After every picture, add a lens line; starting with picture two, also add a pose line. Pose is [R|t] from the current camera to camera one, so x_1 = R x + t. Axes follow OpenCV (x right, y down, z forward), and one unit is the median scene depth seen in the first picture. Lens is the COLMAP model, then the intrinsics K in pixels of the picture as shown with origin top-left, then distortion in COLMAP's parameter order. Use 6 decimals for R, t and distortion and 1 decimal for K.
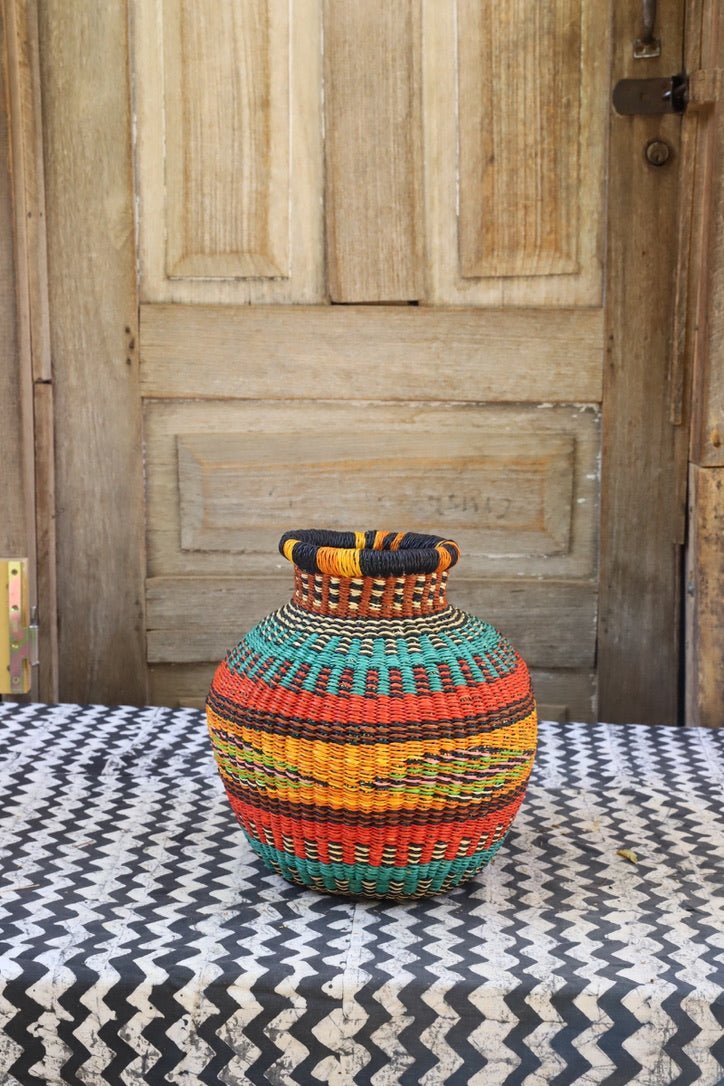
lens RADIAL K [[1354.6, 0, 364.7], [0, 1354.6, 551.0], [0, 0, 1]] dist [0.113468, 0.000000]
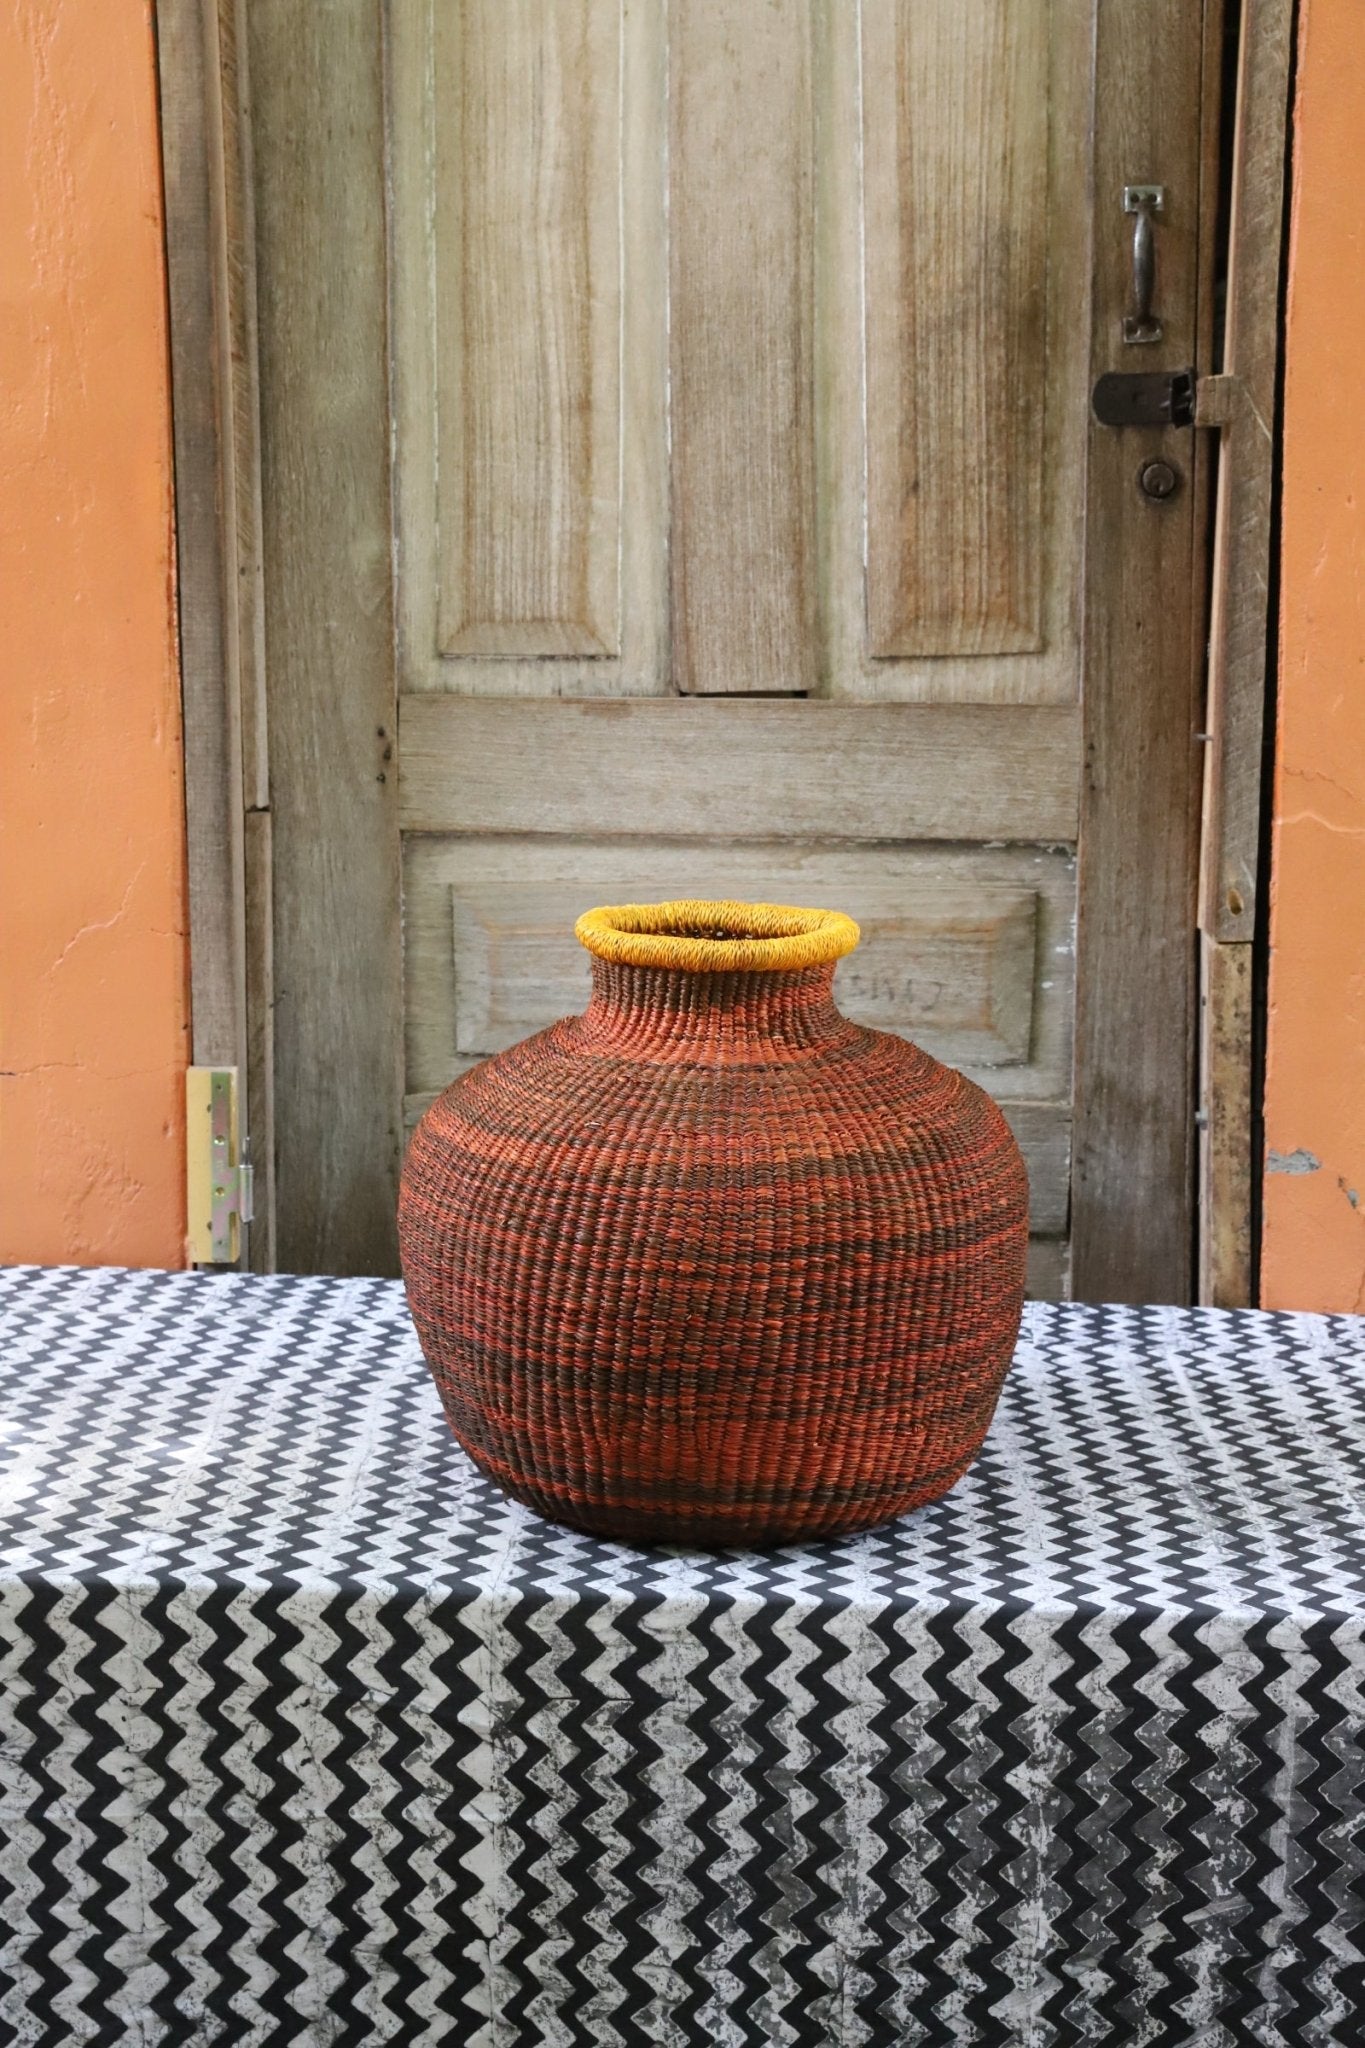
lens RADIAL K [[3162.7, 0, 698.2], [0, 3162.7, 1003.9], [0, 0, 1]] dist [0.201582, 0.000000]
pose [[0.999701, 0.005340, -0.023862, 0.023560], [-0.004739, 0.999672, 0.025174, -0.067829], [0.023989, -0.025054, 0.999398, -0.592728]]
